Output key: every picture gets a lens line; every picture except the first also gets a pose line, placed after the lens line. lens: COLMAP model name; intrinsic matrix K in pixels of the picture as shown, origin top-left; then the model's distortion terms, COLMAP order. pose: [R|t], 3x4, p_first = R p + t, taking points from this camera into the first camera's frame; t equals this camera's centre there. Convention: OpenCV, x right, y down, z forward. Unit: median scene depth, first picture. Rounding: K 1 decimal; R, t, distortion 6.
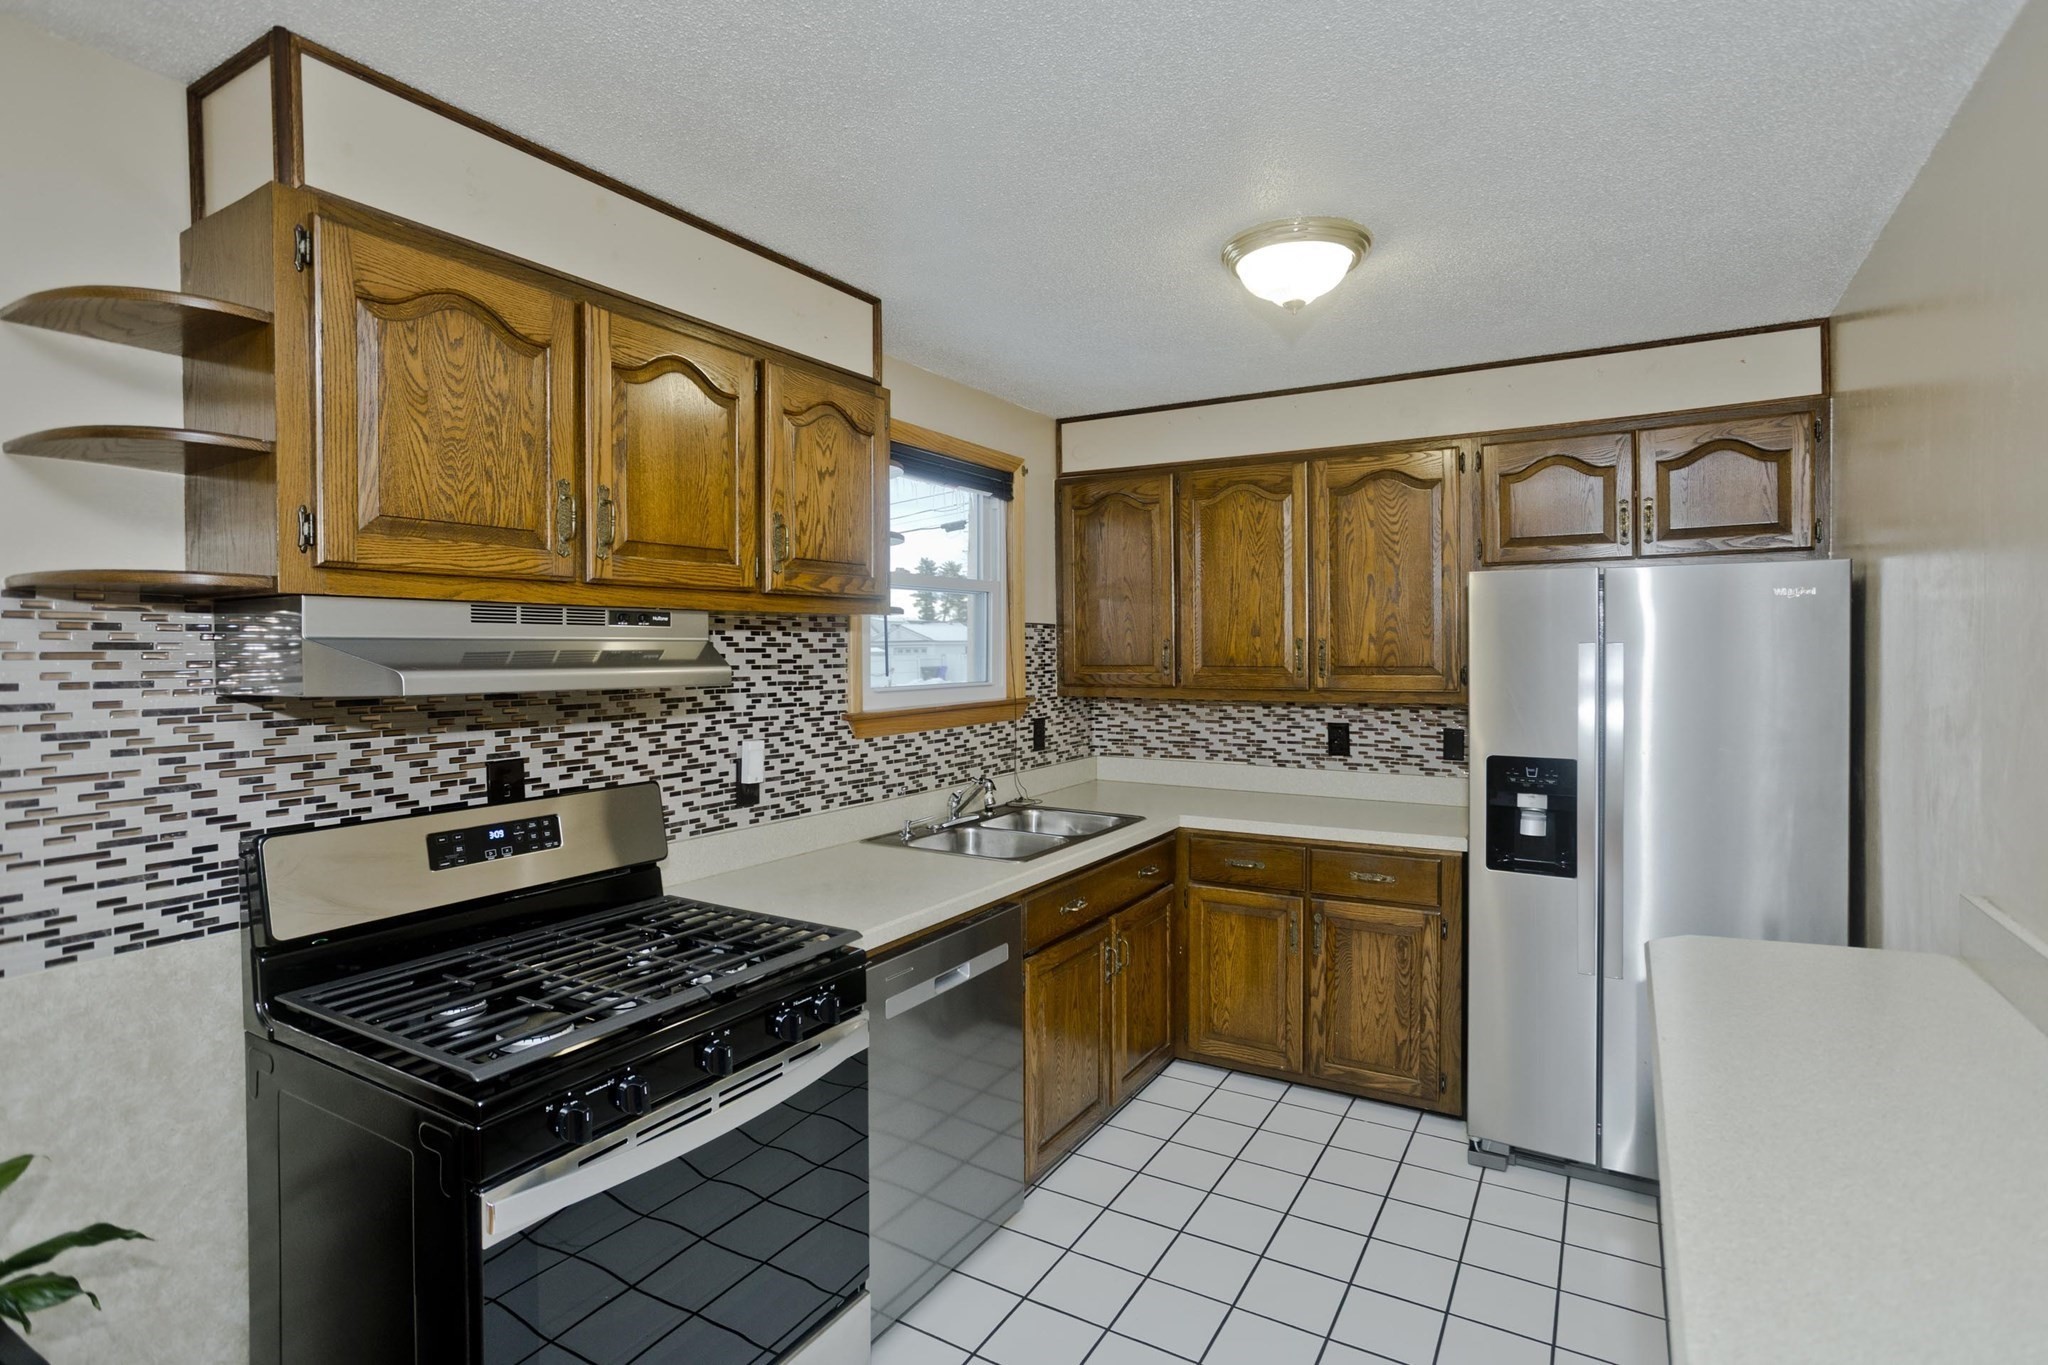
lens RADIAL K [[1036.2, 0, 985.5], [0, 1036.2, 651.4], [0, 0, 1]] dist [-0.063040, 0.043139]
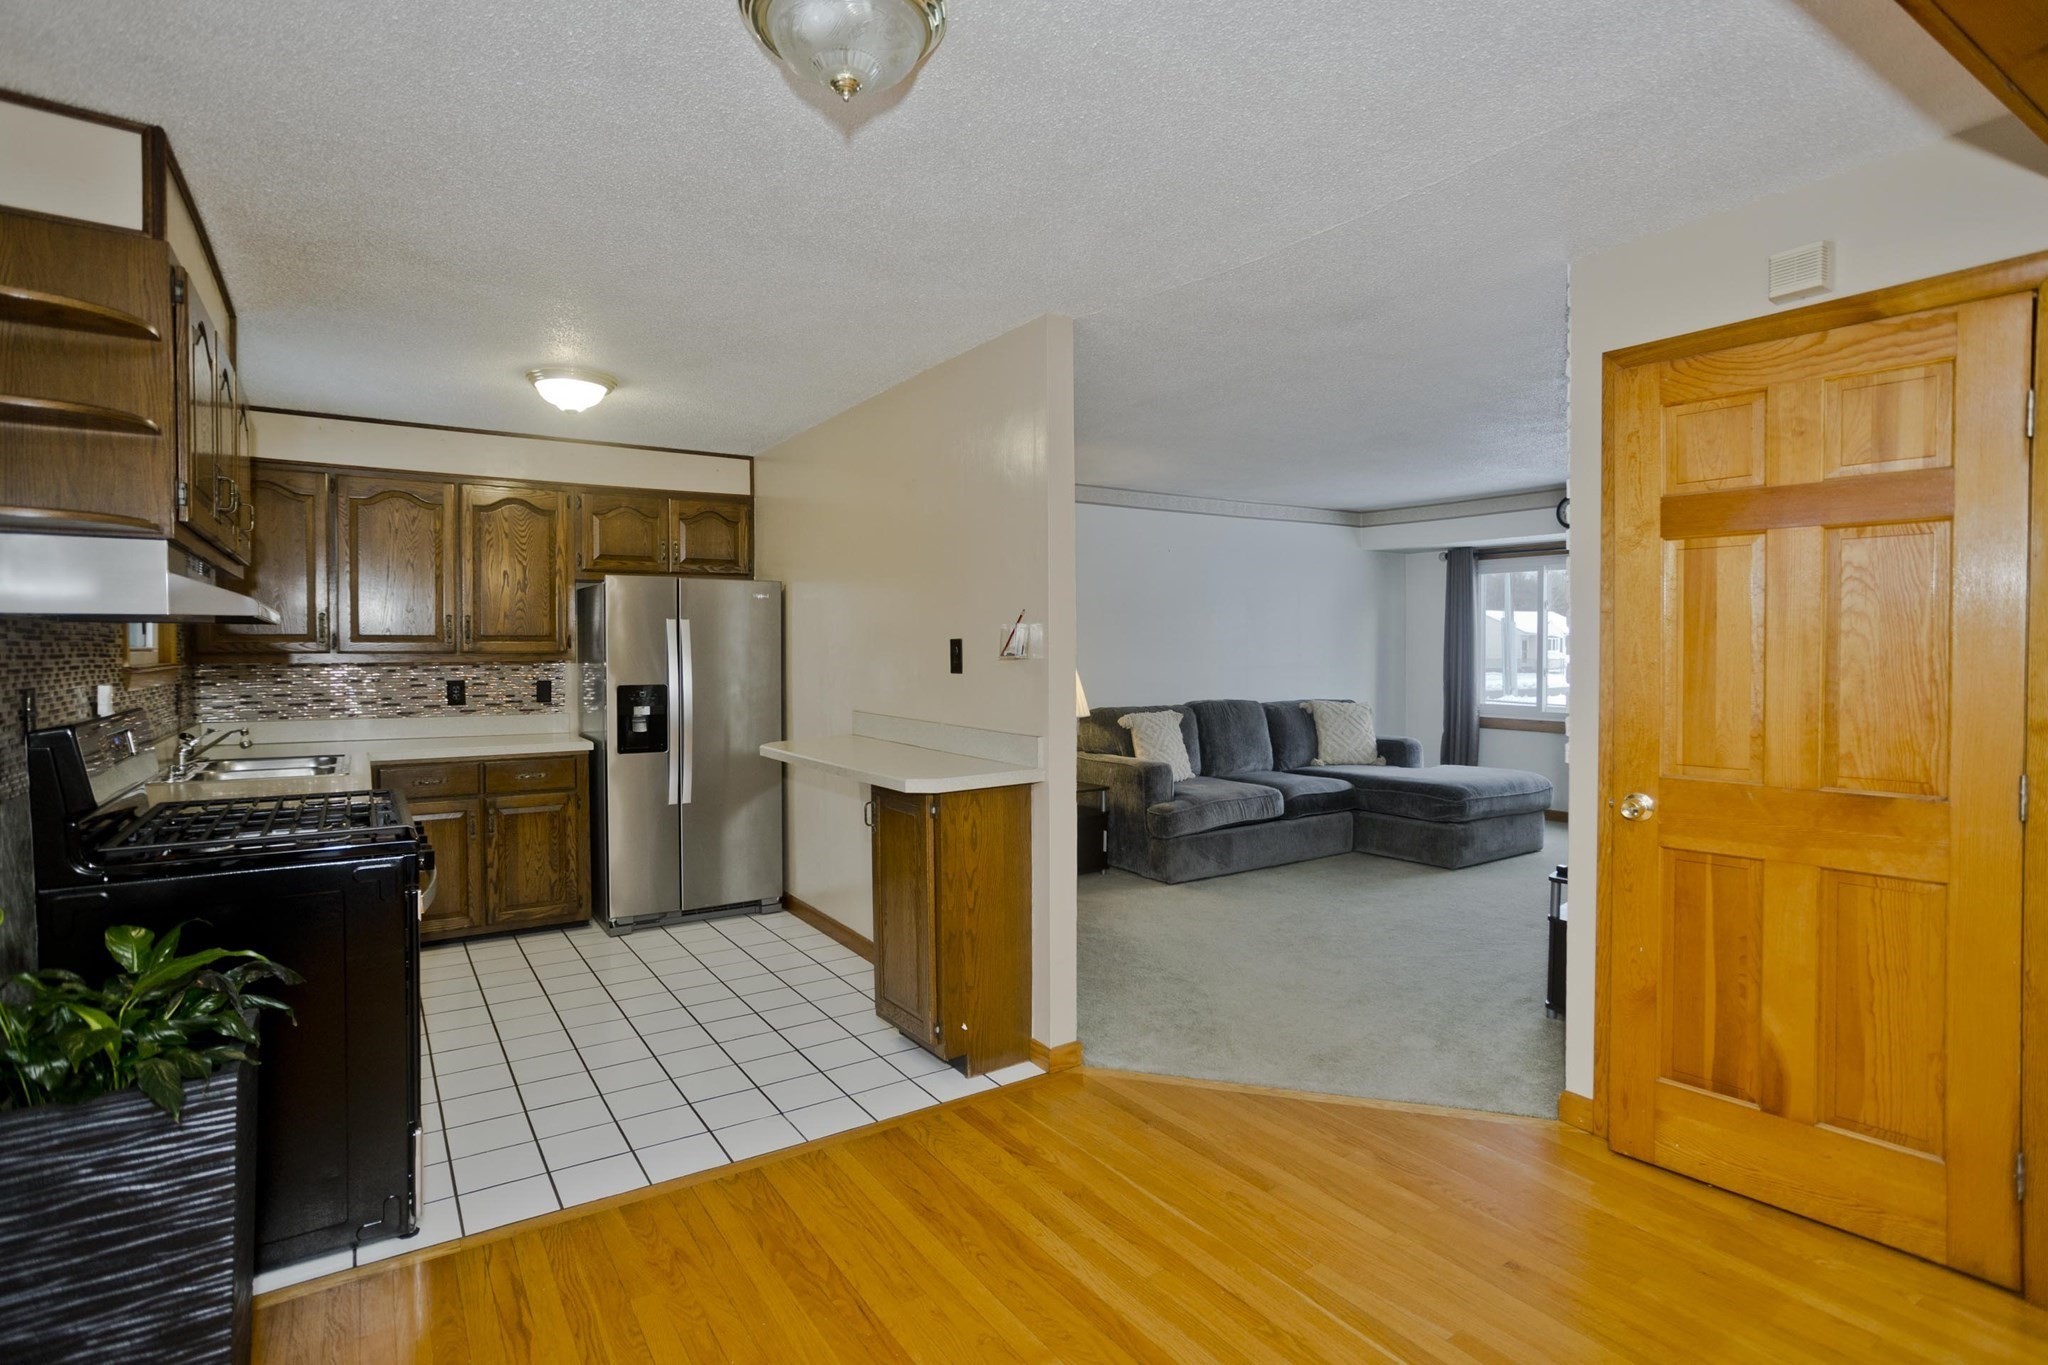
lens RADIAL K [[1082.3, 0, 1060.2], [0, 1082.3, 669.6], [0, 0, 1]] dist [-0.000038, -0.000012]
pose [[0.380909, -0.012831, 0.924524, -0.772504], [0.006841, 0.999915, 0.011059, 0.054116], [-0.924587, 0.002112, 0.380964, -0.301899]]
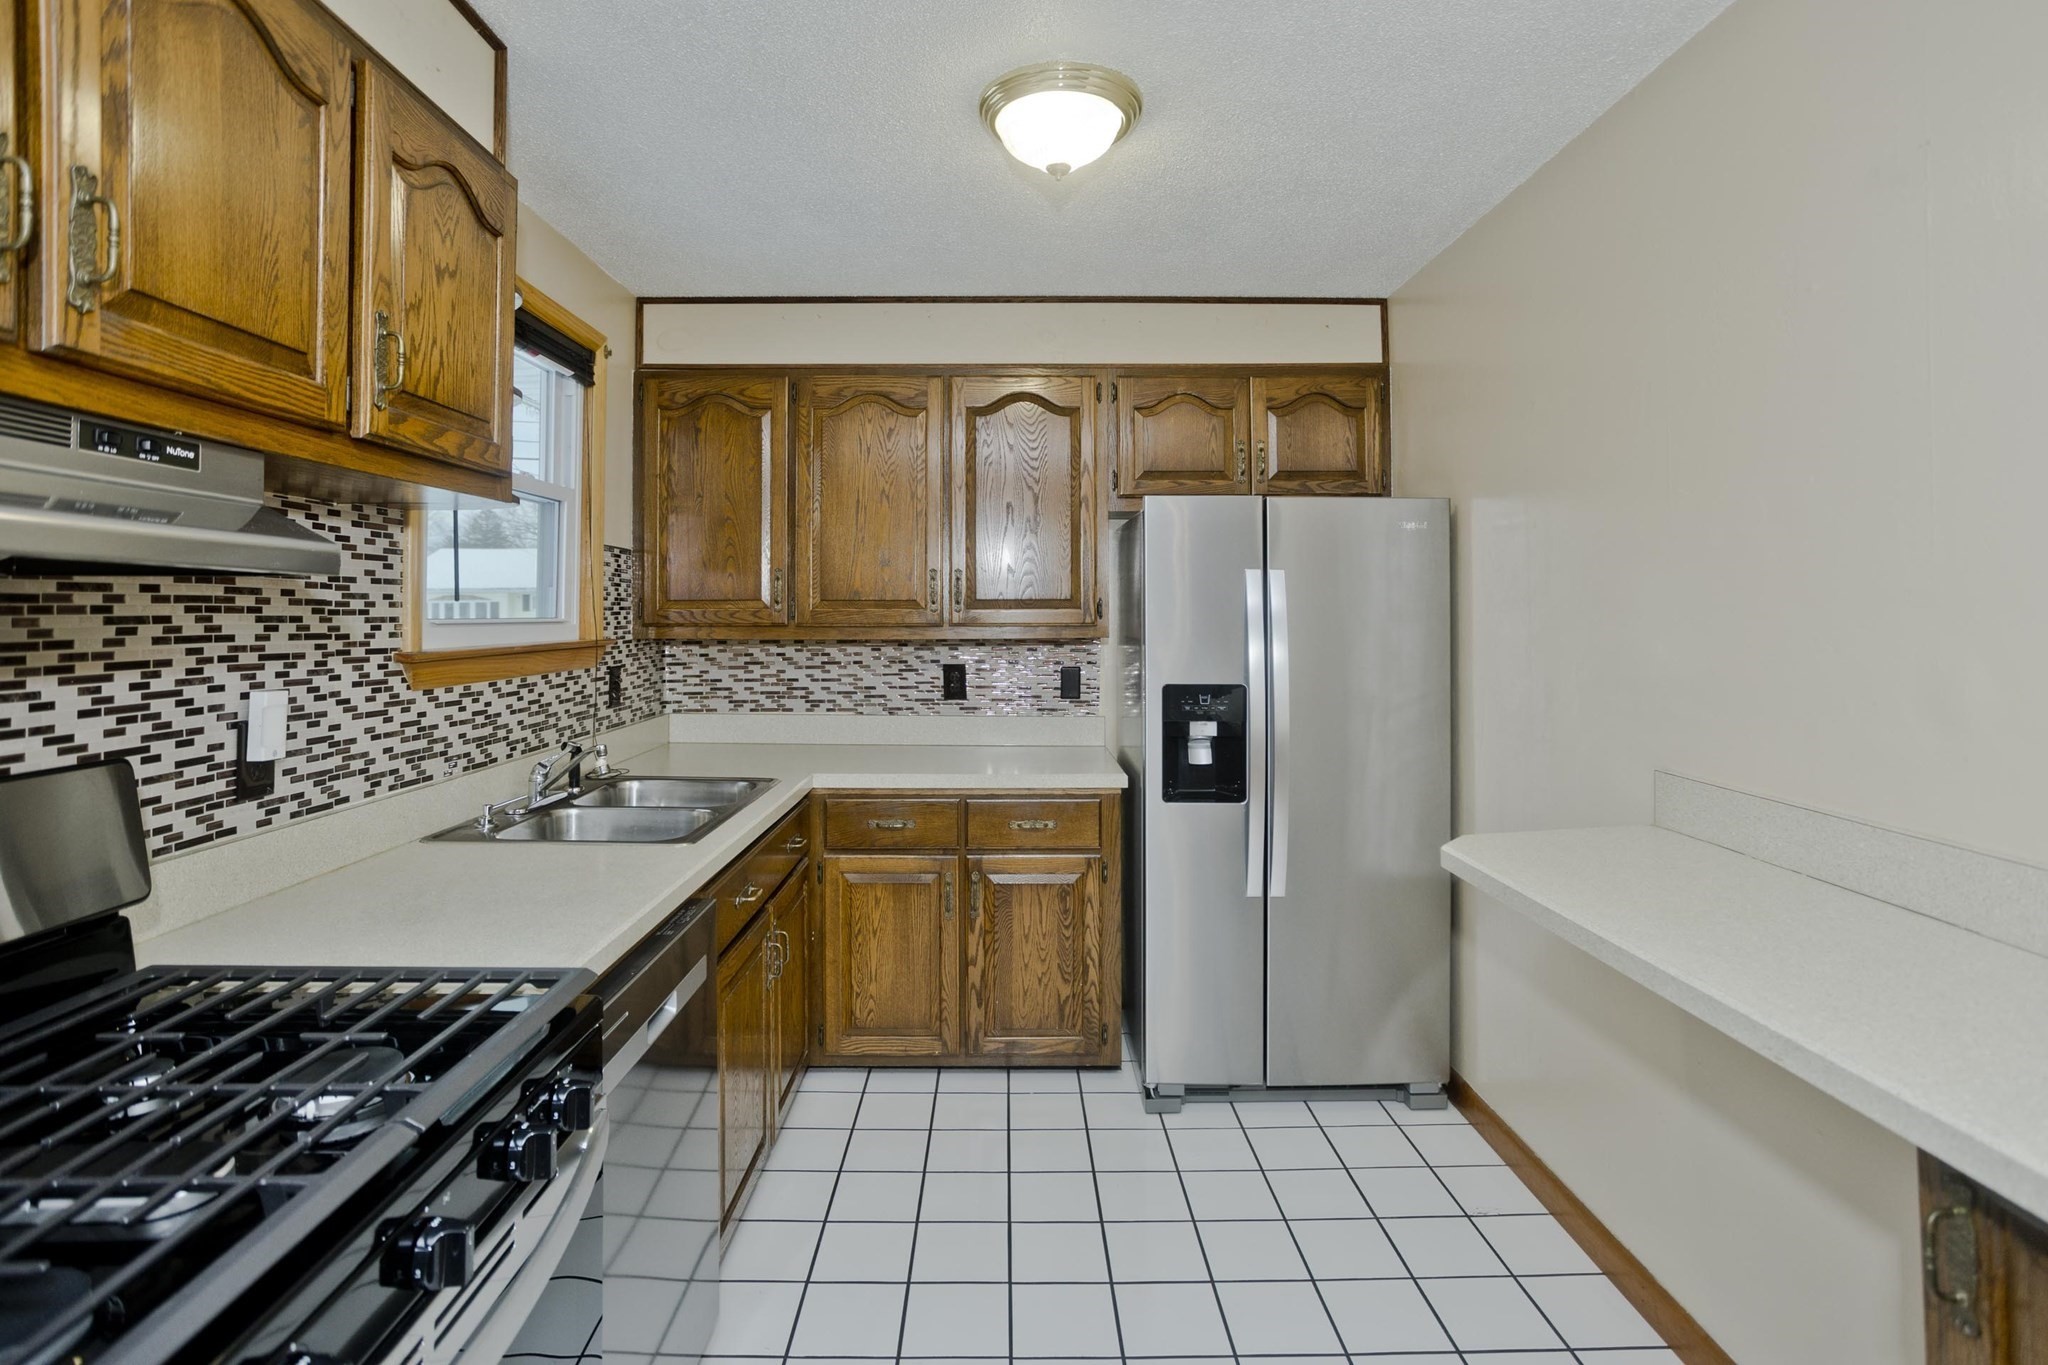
lens RADIAL K [[1047.5, 0, 964.2], [0, 1047.5, 588.6], [0, 0, 1]] dist [-0.059219, 0.047220]
pose [[0.850421, 0.019664, 0.525735, -0.173528], [-0.000986, 0.999359, -0.035783, 0.041318], [-0.526101, 0.029912, 0.849896, 0.225847]]
